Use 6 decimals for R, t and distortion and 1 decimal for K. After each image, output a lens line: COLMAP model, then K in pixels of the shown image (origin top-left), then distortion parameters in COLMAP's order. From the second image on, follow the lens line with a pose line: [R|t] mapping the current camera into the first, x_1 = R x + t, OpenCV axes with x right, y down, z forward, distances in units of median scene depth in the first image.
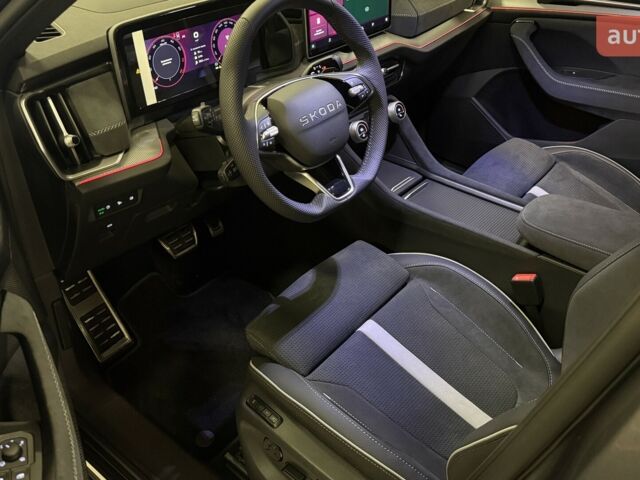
lens RADIAL K [[596.2, 0, 320.6], [0, 596.2, 244.0], [0, 0, 1]] dist [0.184638, -0.442262]
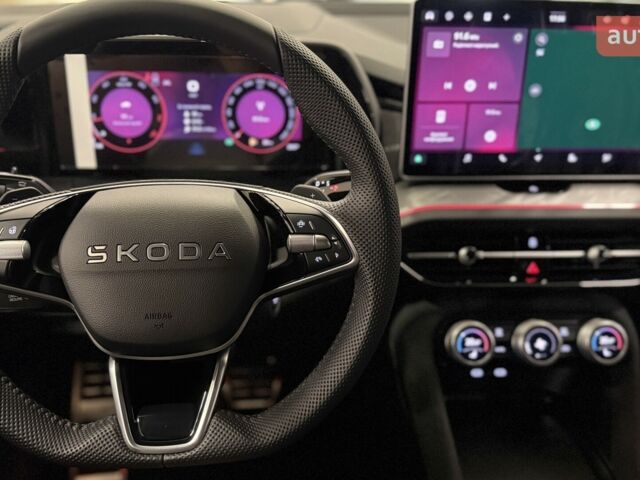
lens RADIAL K [[638.6, 0, 320.0], [0, 638.6, 240.0], [0, 0, 1]] dist [0.209935, -0.559756]
pose [[0.695826, 0.302452, -0.651420, 0.348758], [-0.426907, 0.903559, -0.036488, -0.227951], [0.577561, 0.303485, 0.757839, 0.605605]]
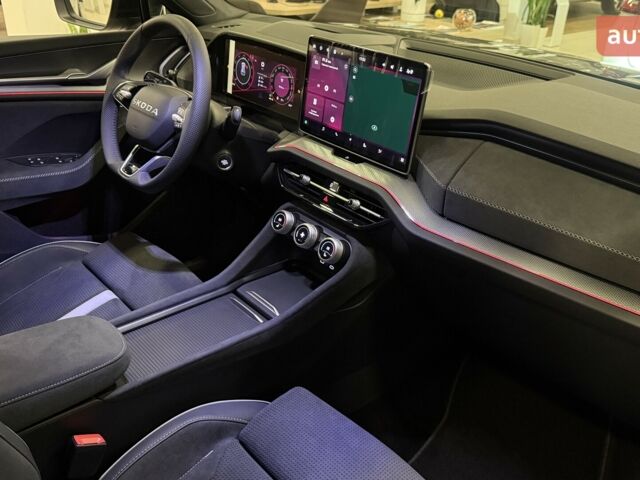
lens RADIAL K [[596.2, 0, 320.6], [0, 596.2, 244.0], [0, 0, 1]] dist [0.184638, -0.442262]
pose [[-0.161521, 0.427756, -0.889346, 1.032514], [-0.625342, 0.652798, 0.427555, -0.695657], [0.763452, 0.625204, 0.162053, 1.089763]]
